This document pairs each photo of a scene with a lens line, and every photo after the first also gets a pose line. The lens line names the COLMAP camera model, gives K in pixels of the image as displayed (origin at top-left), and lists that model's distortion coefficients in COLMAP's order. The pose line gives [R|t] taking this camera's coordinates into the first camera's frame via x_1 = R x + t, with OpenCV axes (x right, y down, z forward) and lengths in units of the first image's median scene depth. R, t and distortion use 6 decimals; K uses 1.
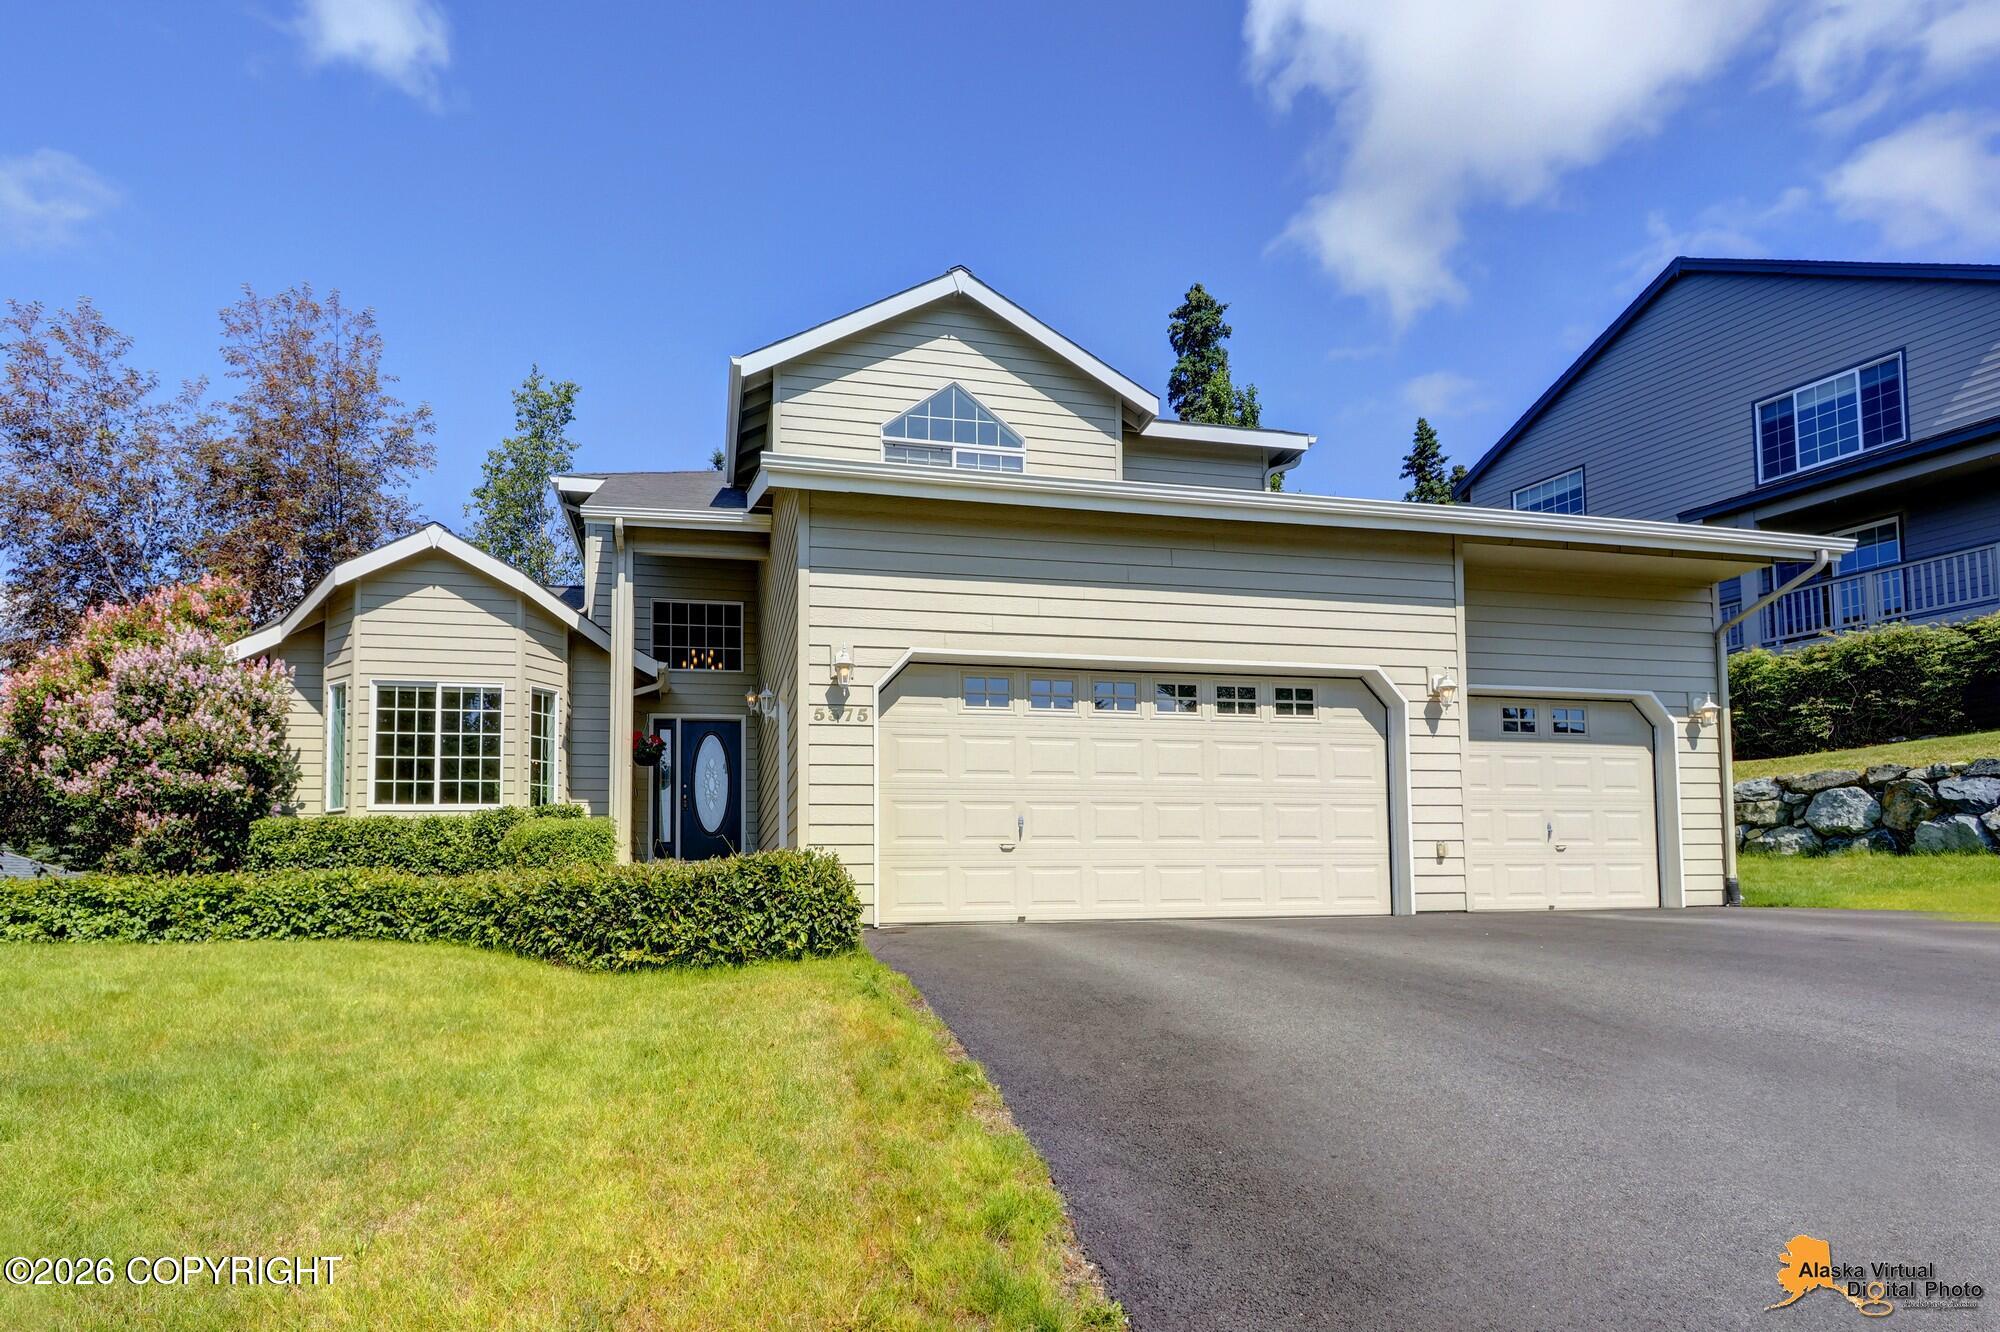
lens RADIAL K [[1110.4, 0, 747.9], [0, 1110.4, 808.4], [0, 0, 1]] dist [0.007460, -0.000690]
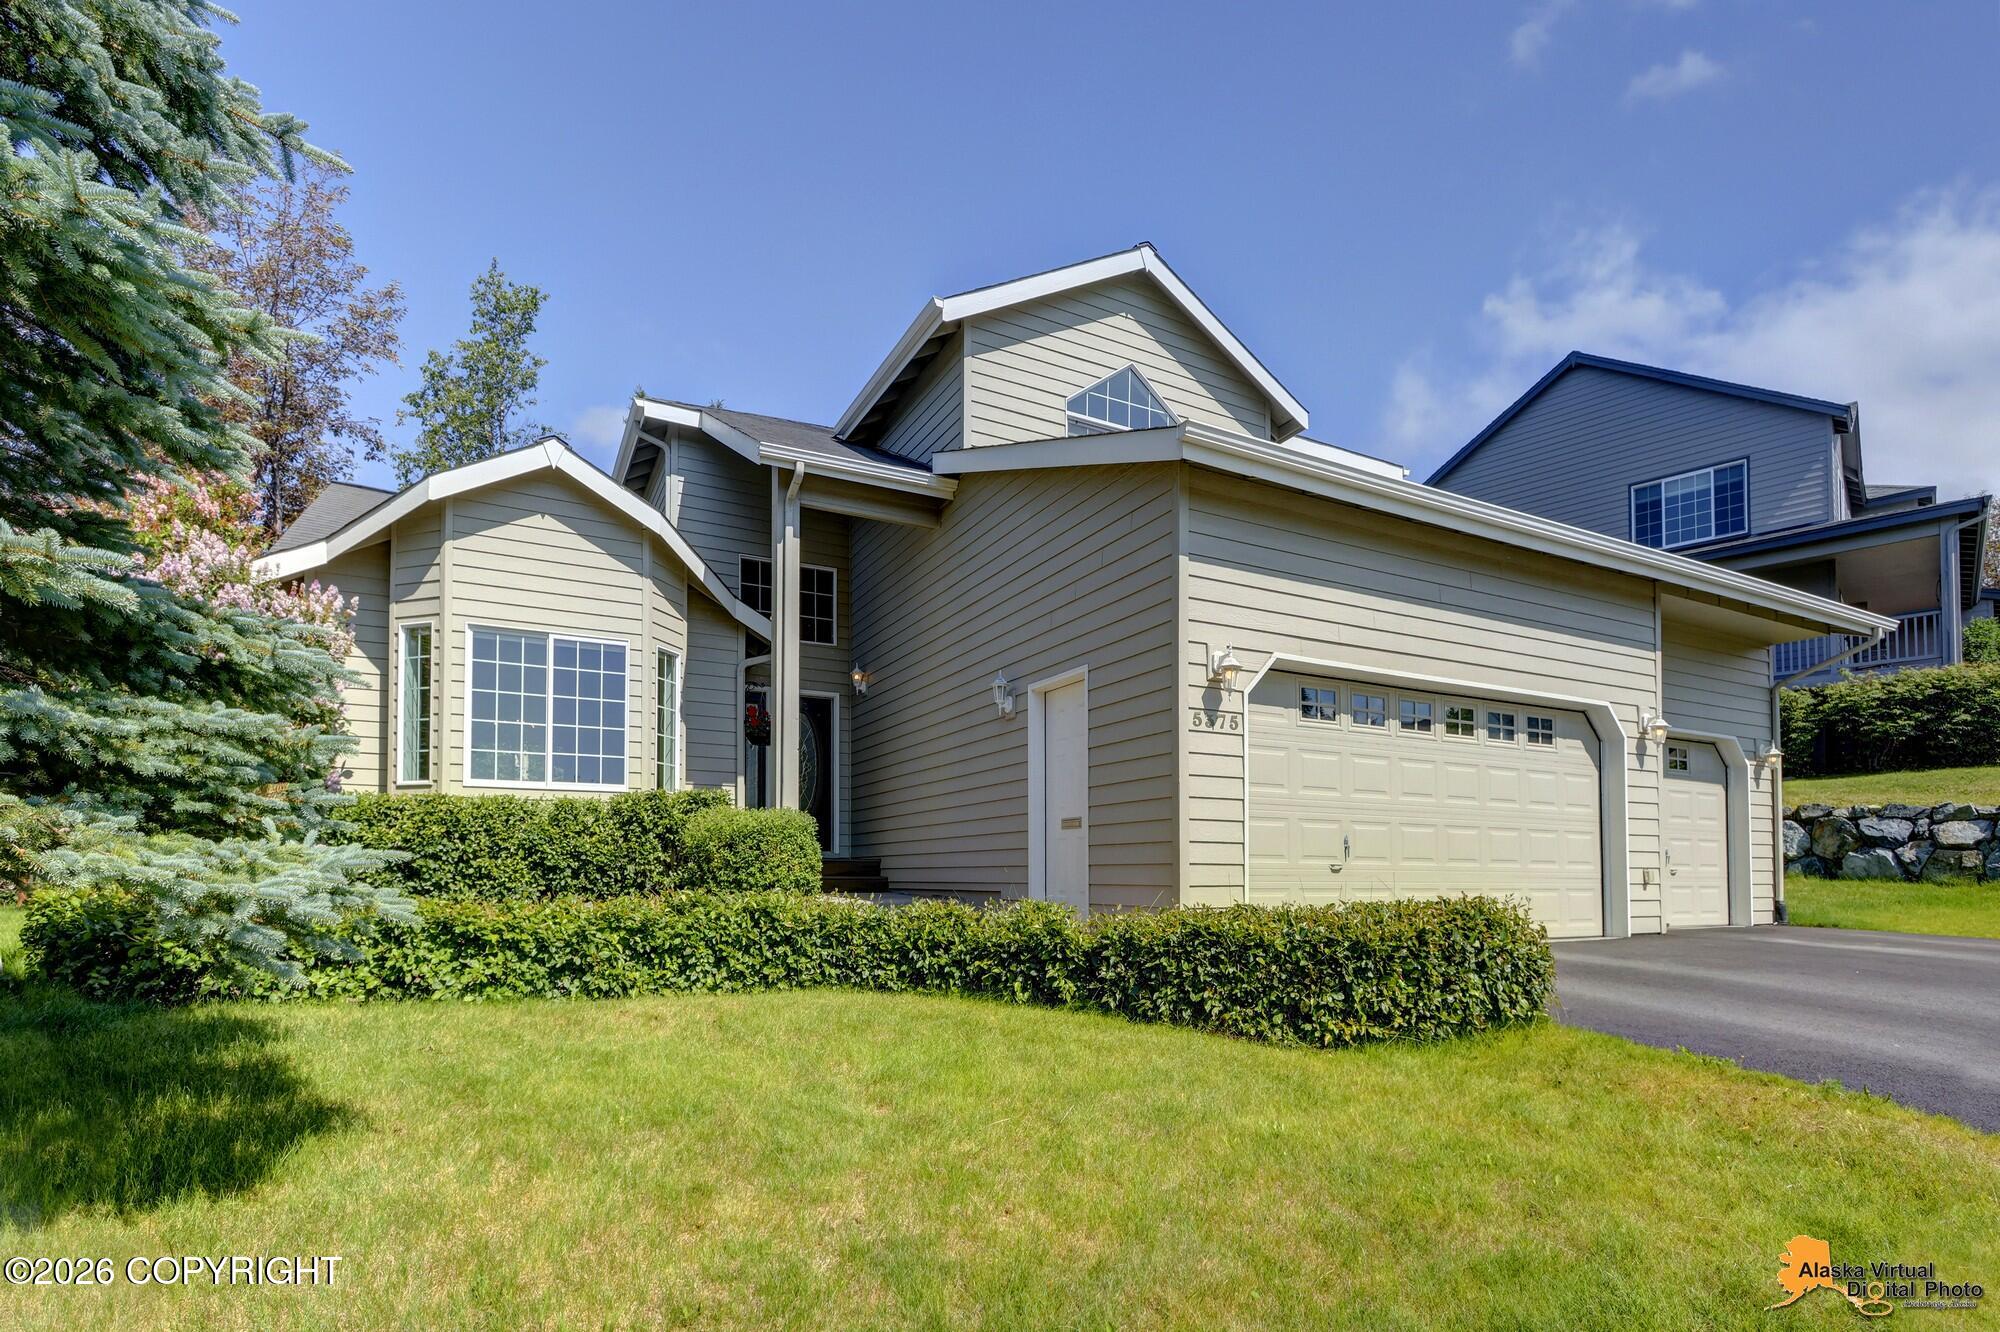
lens RADIAL K [[1098.7, 0, 842.8], [0, 1098.7, 815.2], [0, 0, 1]] dist [0.011722, -0.000685]
pose [[0.951775, 0.033974, 0.304909, -0.376123], [-0.045736, 0.998456, 0.031514, -0.017224], [-0.303368, -0.043940, 0.951860, 0.180901]]
